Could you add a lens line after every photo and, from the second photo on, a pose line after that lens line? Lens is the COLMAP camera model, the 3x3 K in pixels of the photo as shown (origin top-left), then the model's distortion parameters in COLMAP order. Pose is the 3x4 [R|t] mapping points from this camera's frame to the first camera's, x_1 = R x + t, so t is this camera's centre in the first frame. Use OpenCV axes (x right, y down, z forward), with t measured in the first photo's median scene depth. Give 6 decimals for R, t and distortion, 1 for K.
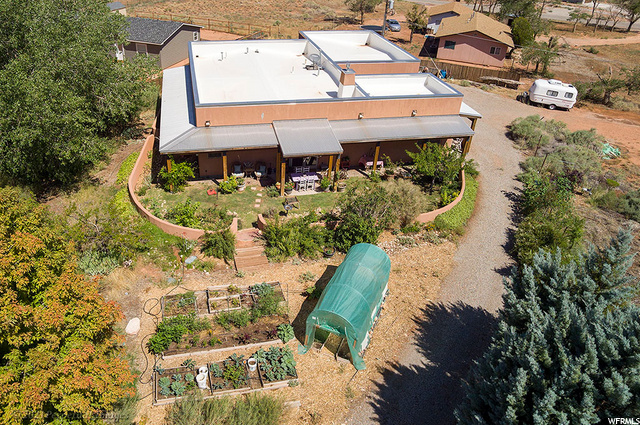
lens RADIAL K [[448.5, 0, 269.2], [0, 448.5, 190.6], [0, 0, 1]] dist [-0.085868, 0.048769]
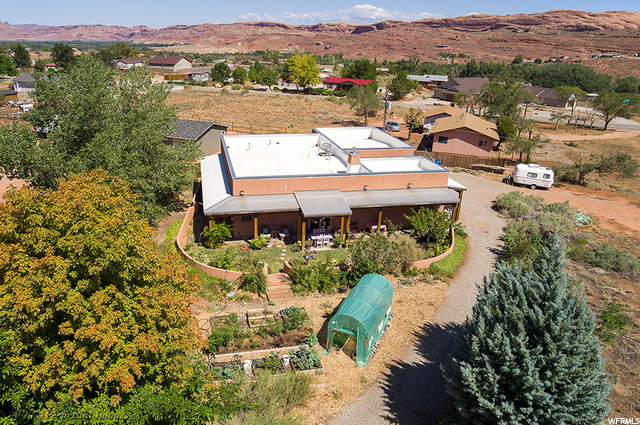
lens RADIAL K [[437.3, 0, 280.7], [0, 437.3, 212.0], [0, 0, 1]] dist [-0.034234, 0.004423]
pose [[0.999984, -0.005633, 0.000341, -0.030200], [0.005603, 0.983739, -0.179517, 0.116717], [0.000676, 0.179516, 0.983755, -0.176530]]
